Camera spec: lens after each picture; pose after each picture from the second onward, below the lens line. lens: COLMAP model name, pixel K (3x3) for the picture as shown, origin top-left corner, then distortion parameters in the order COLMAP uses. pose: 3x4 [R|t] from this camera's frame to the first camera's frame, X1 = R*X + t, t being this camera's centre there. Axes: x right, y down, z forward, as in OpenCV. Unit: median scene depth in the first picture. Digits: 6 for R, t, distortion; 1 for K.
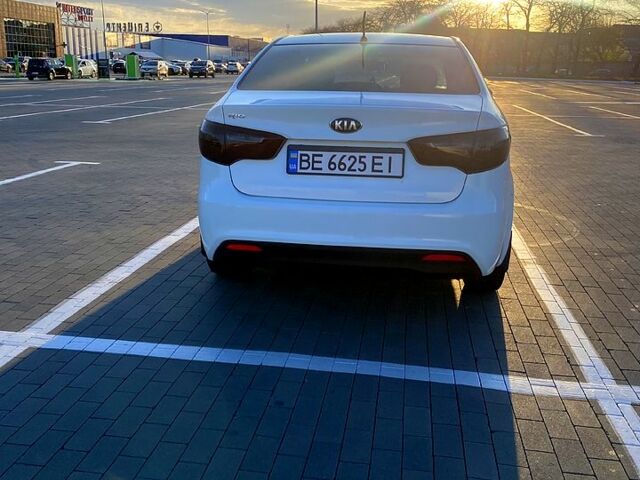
lens RADIAL K [[628.2, 0, 320.0], [0, 628.2, 240.0], [0, 0, 1]] dist [0.009206, -0.006947]
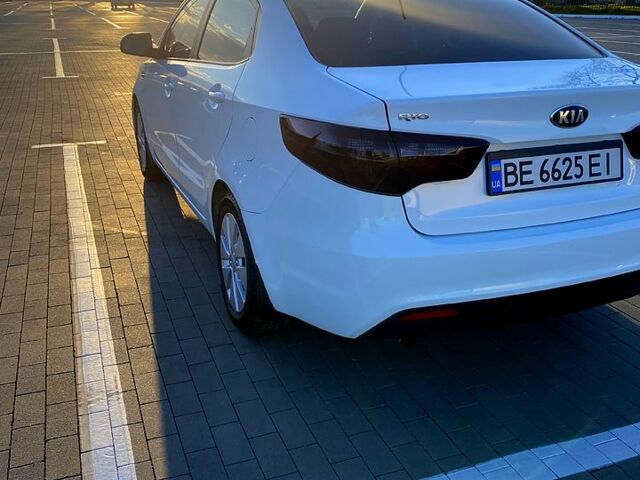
lens RADIAL K [[628.2, 0, 320.0], [0, 628.2, 240.0], [0, 0, 1]] dist [0.009206, -0.006947]
pose [[0.886614, -0.178365, 0.426734, -0.512968], [0.141535, 0.983017, 0.116816, -0.164770], [-0.440322, -0.043173, 0.896801, 0.481485]]
